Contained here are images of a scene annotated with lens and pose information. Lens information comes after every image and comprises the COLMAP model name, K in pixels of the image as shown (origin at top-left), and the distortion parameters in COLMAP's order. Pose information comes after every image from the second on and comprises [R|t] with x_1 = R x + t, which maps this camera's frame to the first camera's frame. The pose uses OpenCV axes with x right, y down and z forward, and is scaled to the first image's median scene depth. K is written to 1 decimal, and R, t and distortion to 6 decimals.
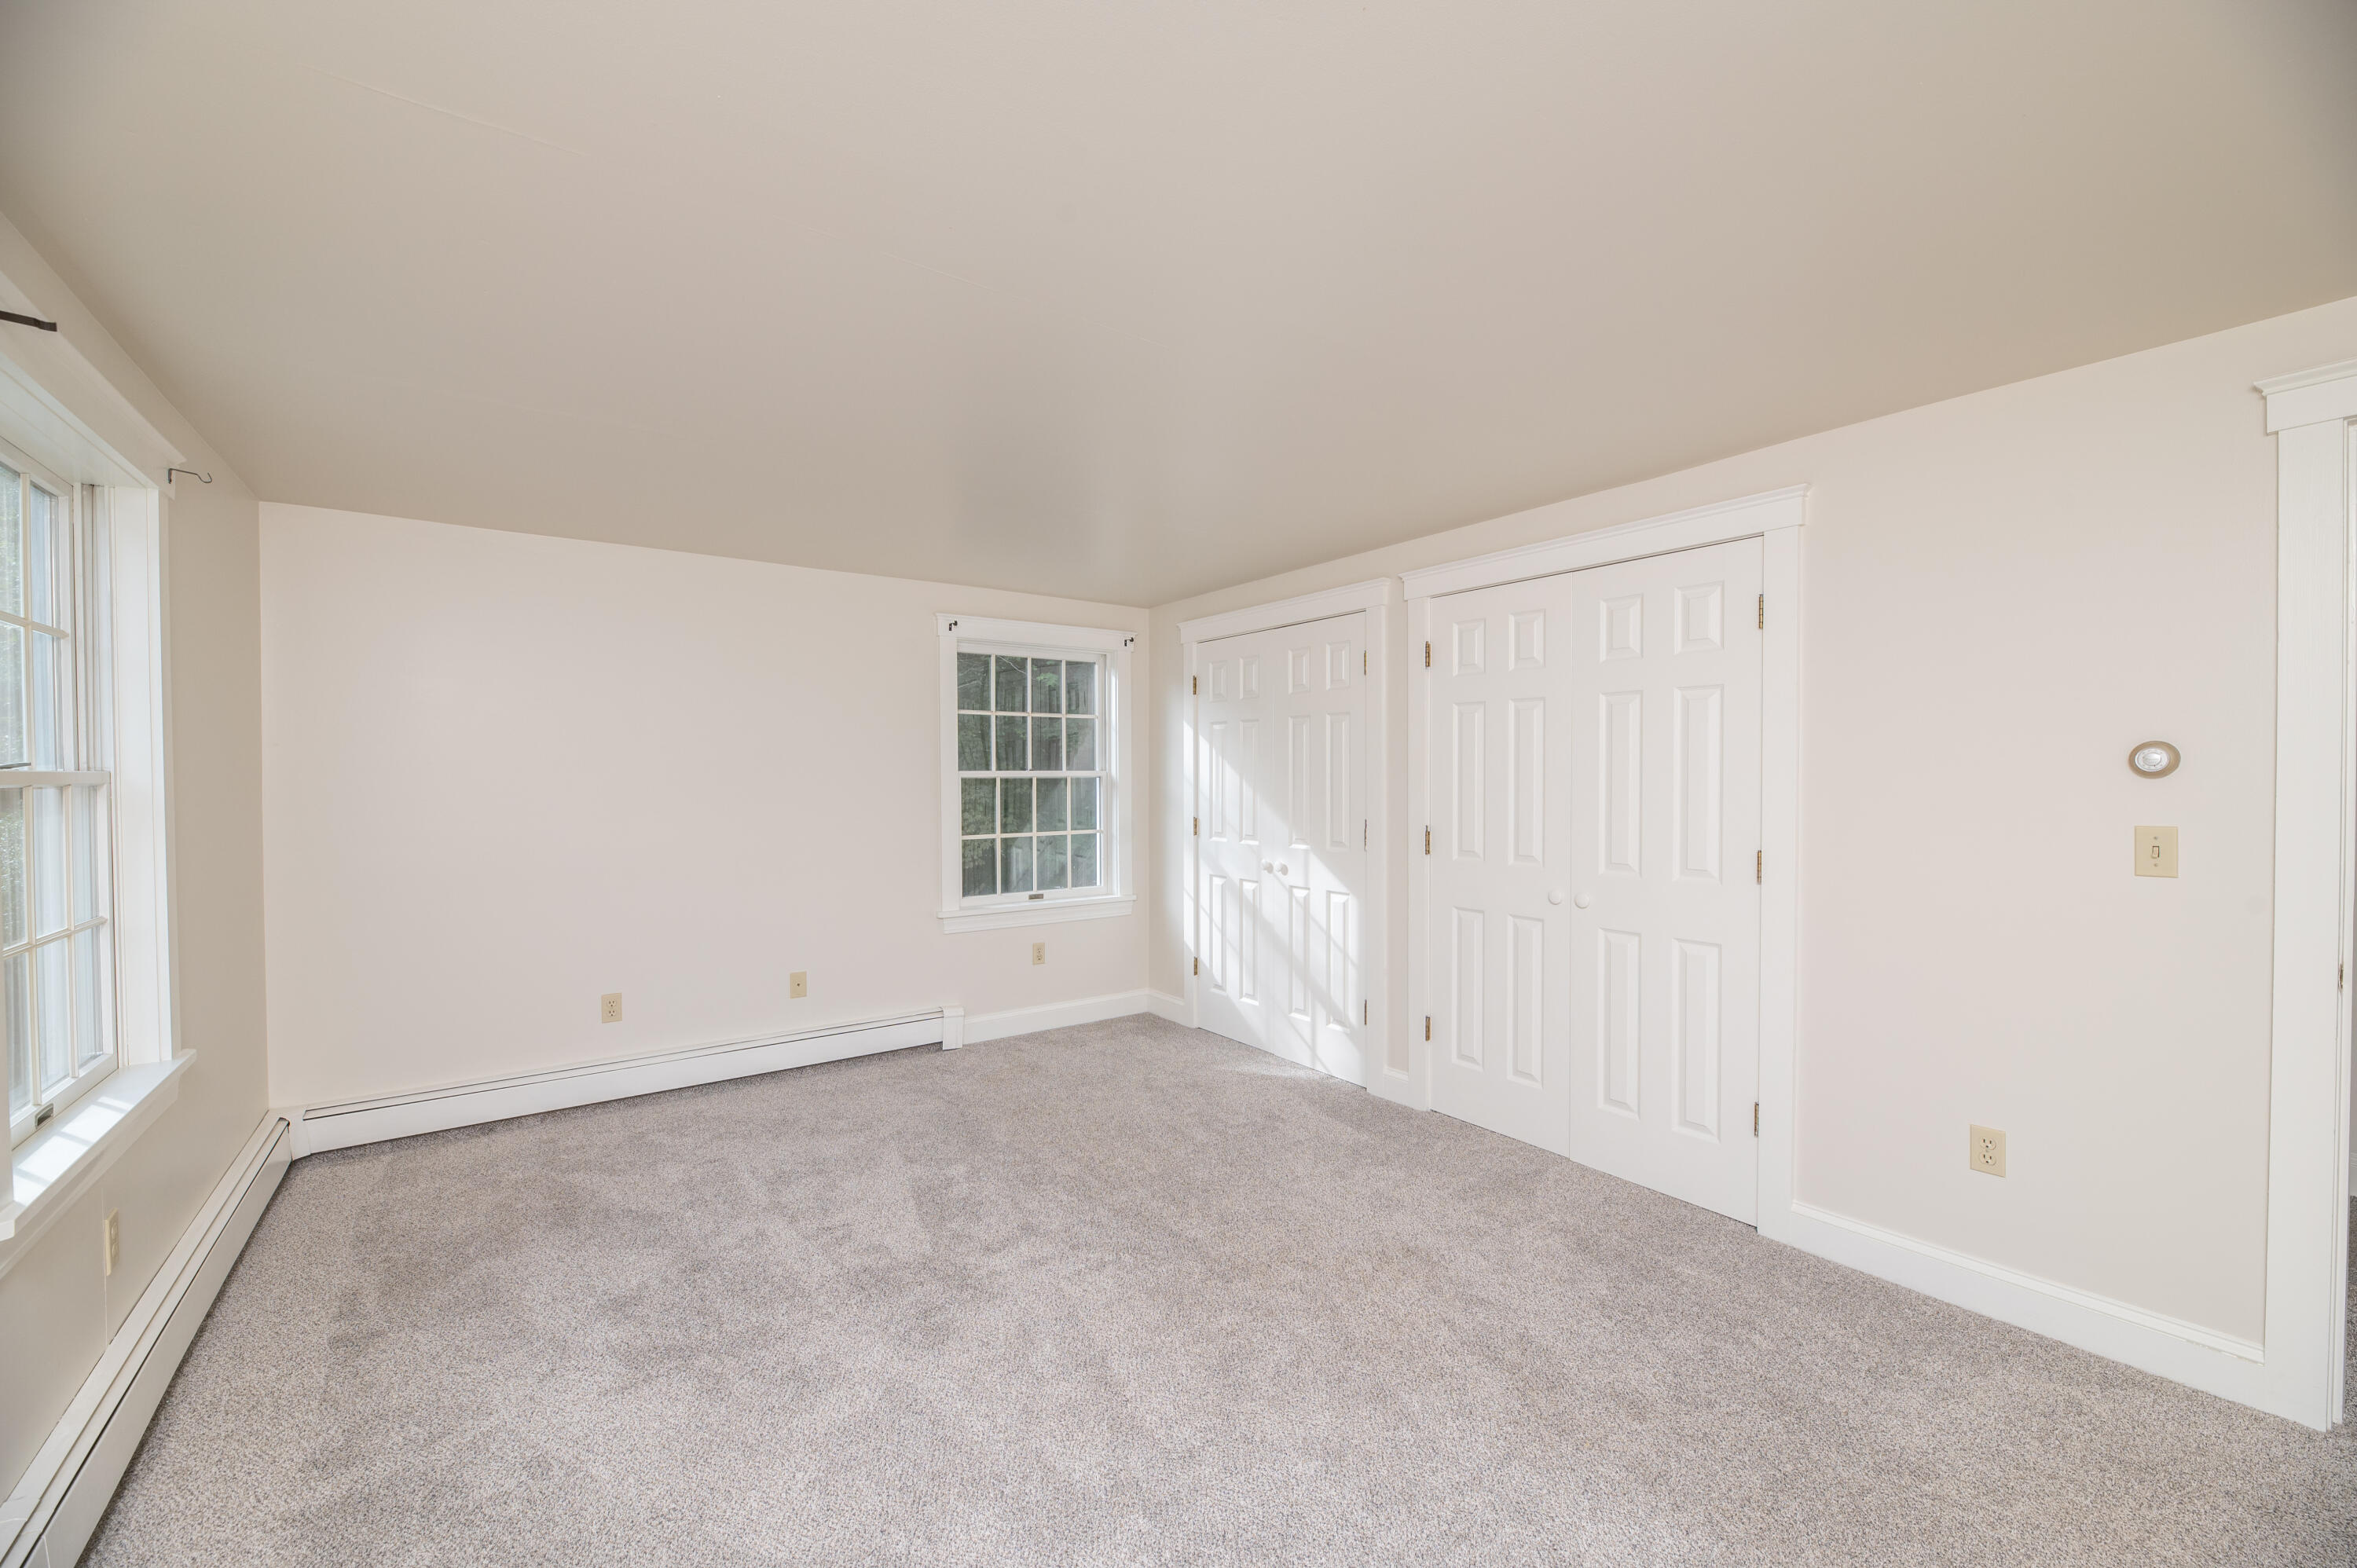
lens RADIAL K [[961.8, 0, 1154.9], [0, 961.8, 781.6], [0, 0, 1]] dist [-0.001352, -0.001231]
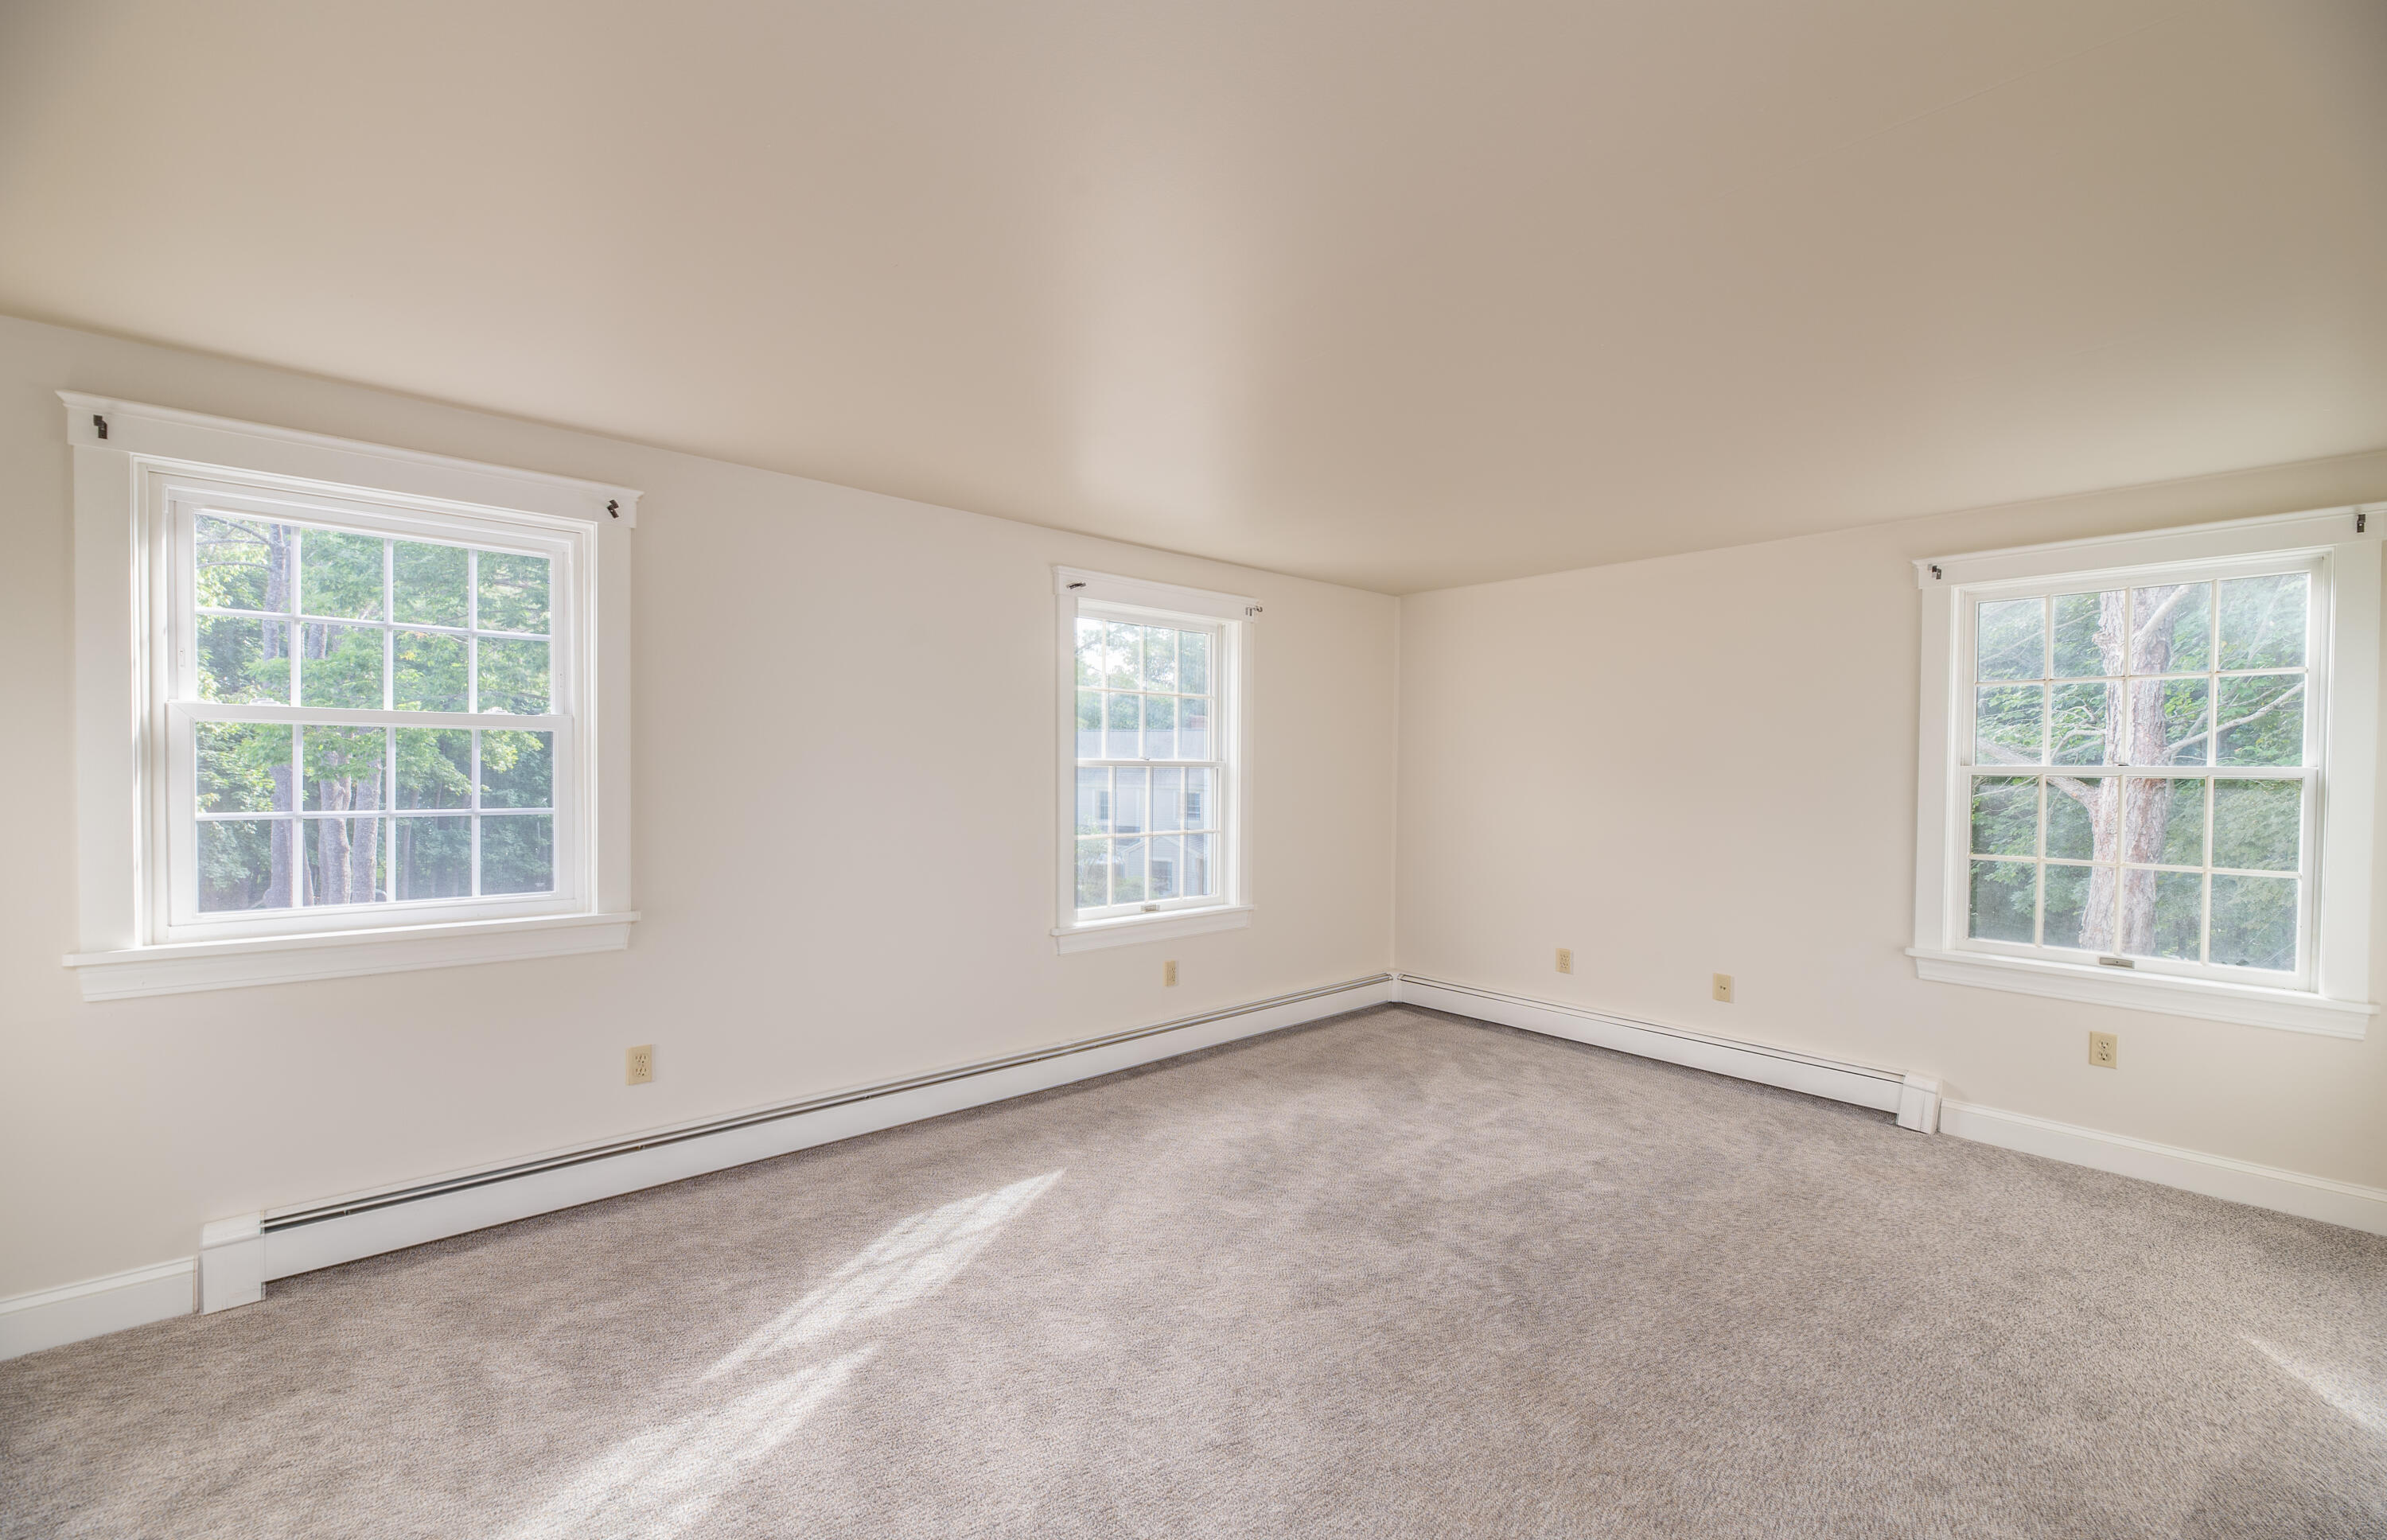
lens RADIAL K [[995.1, 0, 1234.4], [0, 995.1, 771.4], [0, 0, 1]] dist [0.003215, -0.003226]
pose [[0.105760, 0.011571, -0.994324, 0.649707], [-0.012919, 0.999864, 0.010261, -0.009622], [0.994308, 0.011760, 0.105895, 0.473012]]
